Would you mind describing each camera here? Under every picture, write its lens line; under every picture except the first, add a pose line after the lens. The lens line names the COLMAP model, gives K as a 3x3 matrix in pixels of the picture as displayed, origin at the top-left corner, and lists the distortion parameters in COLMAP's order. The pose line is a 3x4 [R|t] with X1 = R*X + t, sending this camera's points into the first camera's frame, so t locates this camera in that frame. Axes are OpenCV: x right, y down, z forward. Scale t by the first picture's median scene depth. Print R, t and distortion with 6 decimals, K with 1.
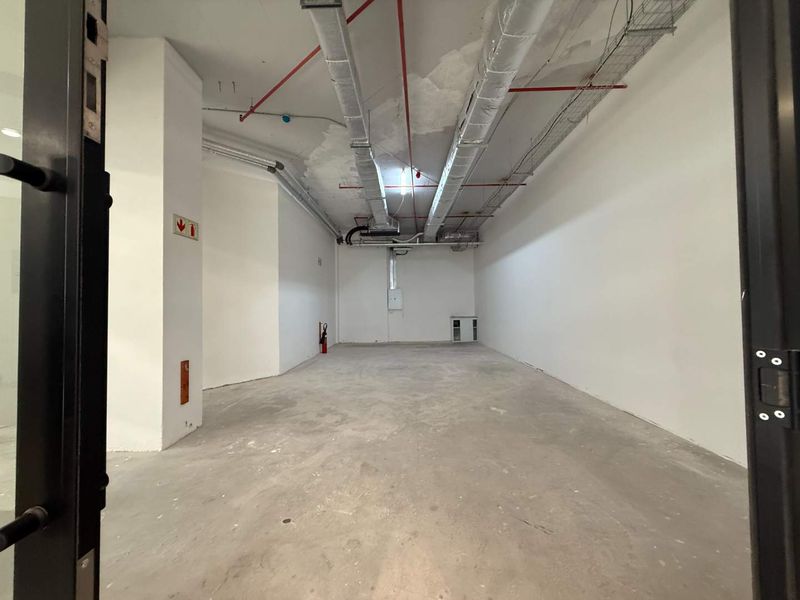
lens RADIAL K [[318.1, 0, 398.2], [0, 318.1, 299.8], [0, 0, 1]] dist [0.002528, -0.000837]
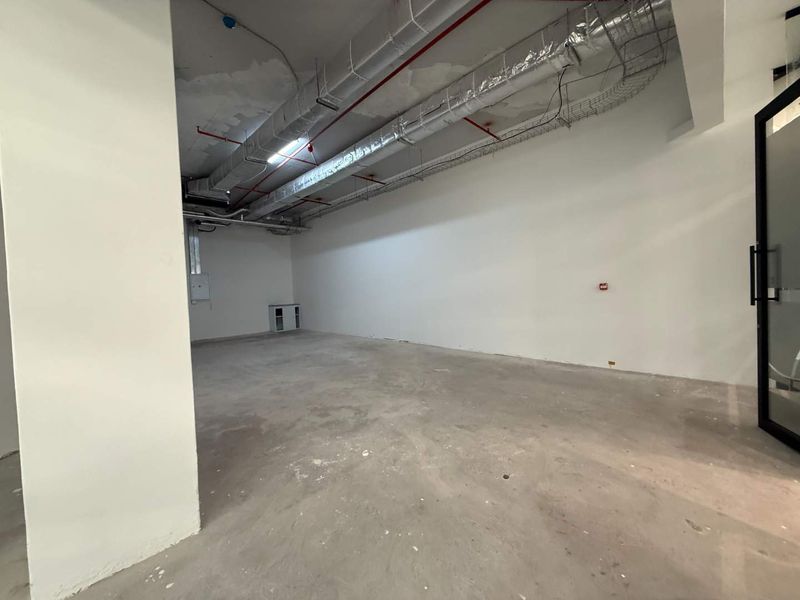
lens RADIAL K [[318.1, 0, 398.6], [0, 318.1, 299.6], [0, 0, 1]] dist [0.002528, -0.000837]
pose [[0.700766, -0.035438, 0.712511, -0.773639], [0.013785, 0.999252, 0.036142, 0.028486], [-0.713258, -0.015505, 0.700730, 0.293599]]
